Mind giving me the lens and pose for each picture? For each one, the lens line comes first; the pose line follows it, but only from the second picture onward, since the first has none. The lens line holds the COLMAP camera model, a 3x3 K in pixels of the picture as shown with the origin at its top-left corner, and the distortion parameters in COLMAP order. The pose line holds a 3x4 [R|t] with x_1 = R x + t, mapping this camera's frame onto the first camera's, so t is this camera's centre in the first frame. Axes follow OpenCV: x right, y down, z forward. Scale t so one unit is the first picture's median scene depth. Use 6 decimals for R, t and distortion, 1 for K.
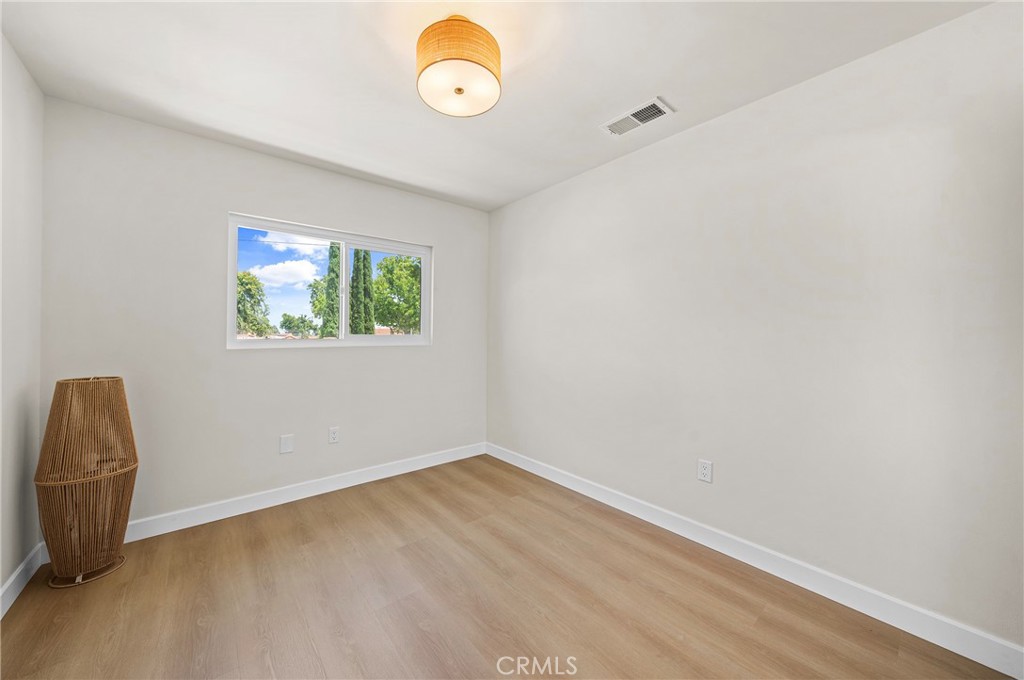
lens RADIAL K [[357.6, 0, 504.6], [0, 357.6, 339.5], [0, 0, 1]] dist [-0.000919, -0.000091]
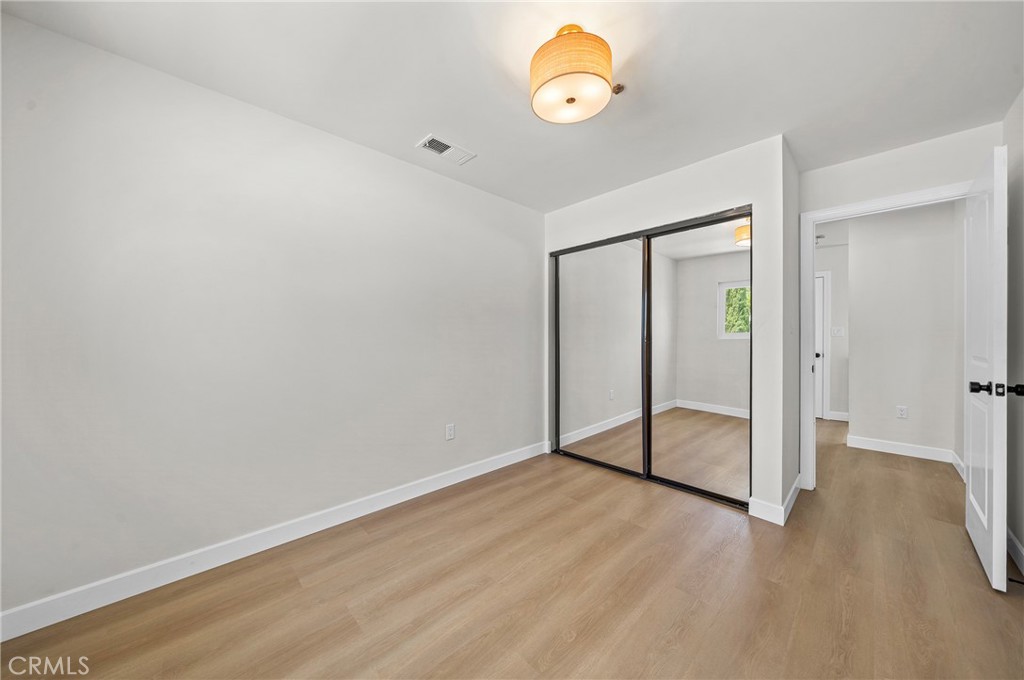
lens RADIAL K [[357.6, 0, 504.6], [0, 357.6, 339.5], [0, 0, 1]] dist [-0.000919, -0.000091]
pose [[-0.071005, -0.011802, 0.997406, -0.821862], [0.006587, 0.999903, 0.012300, -0.001290], [-0.997454, 0.007443, -0.070920, 0.883763]]
